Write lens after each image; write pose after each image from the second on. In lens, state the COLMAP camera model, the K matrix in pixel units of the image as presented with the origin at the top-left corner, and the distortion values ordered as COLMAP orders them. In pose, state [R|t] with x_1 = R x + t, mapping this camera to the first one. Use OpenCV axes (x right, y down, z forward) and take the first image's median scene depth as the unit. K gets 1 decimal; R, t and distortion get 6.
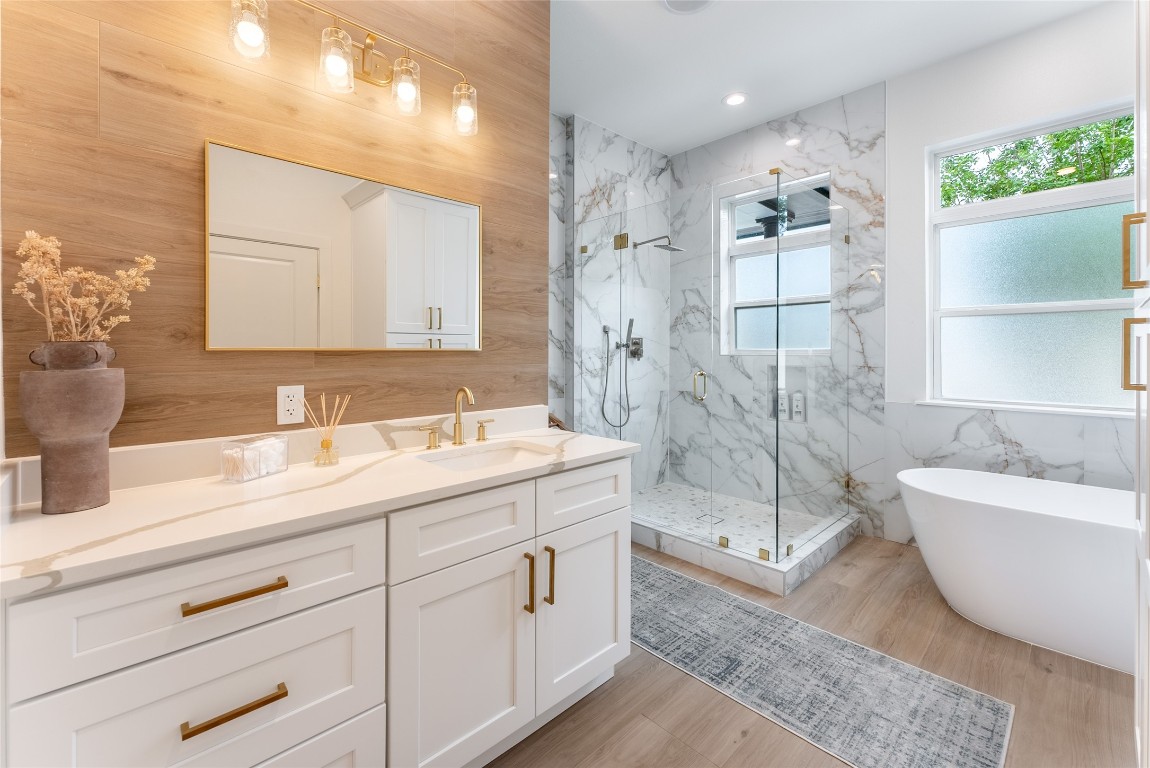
lens RADIAL K [[480.6, 0, 570.8], [0, 480.6, 356.5], [0, 0, 1]] dist [-0.000554, 0.000720]
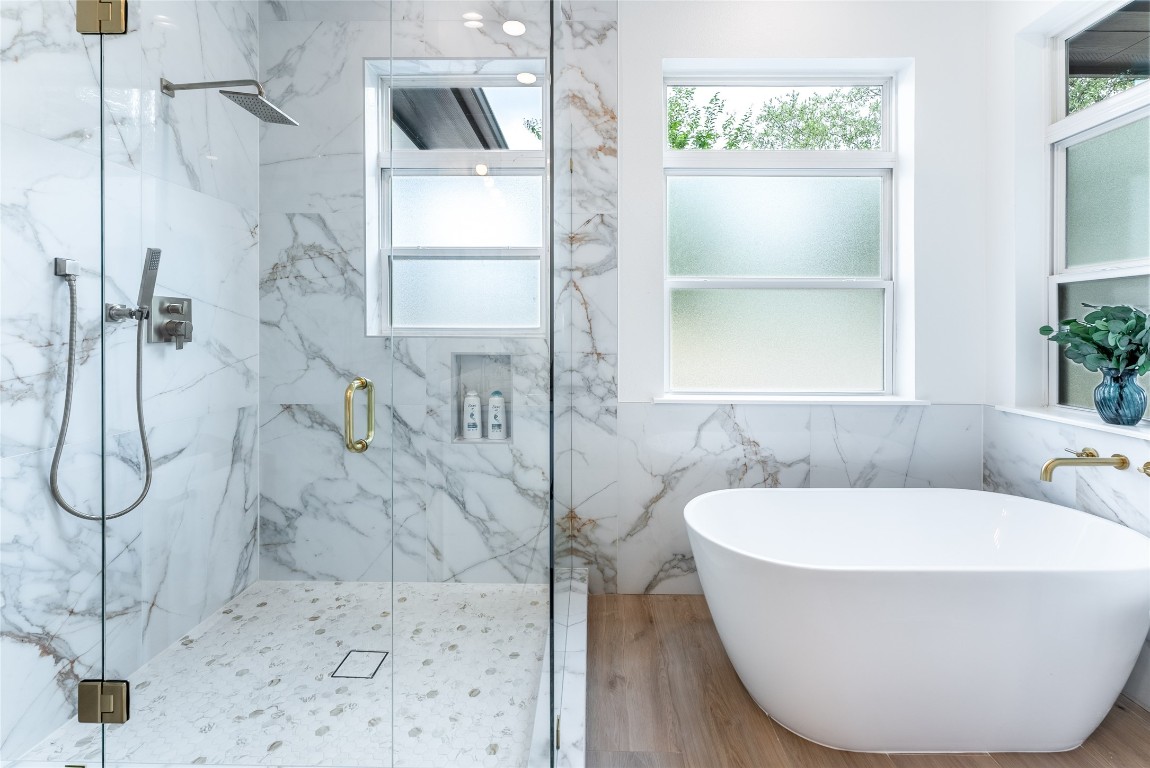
lens RADIAL K [[480.6, 0, 578.5], [0, 480.6, 339.8], [0, 0, 1]] dist [-0.000554, 0.000720]
pose [[0.694658, -0.005170, 0.719322, 0.083547], [0.001891, 0.999984, 0.005361, -0.001794], [-0.719338, -0.002364, 0.694656, 0.456776]]
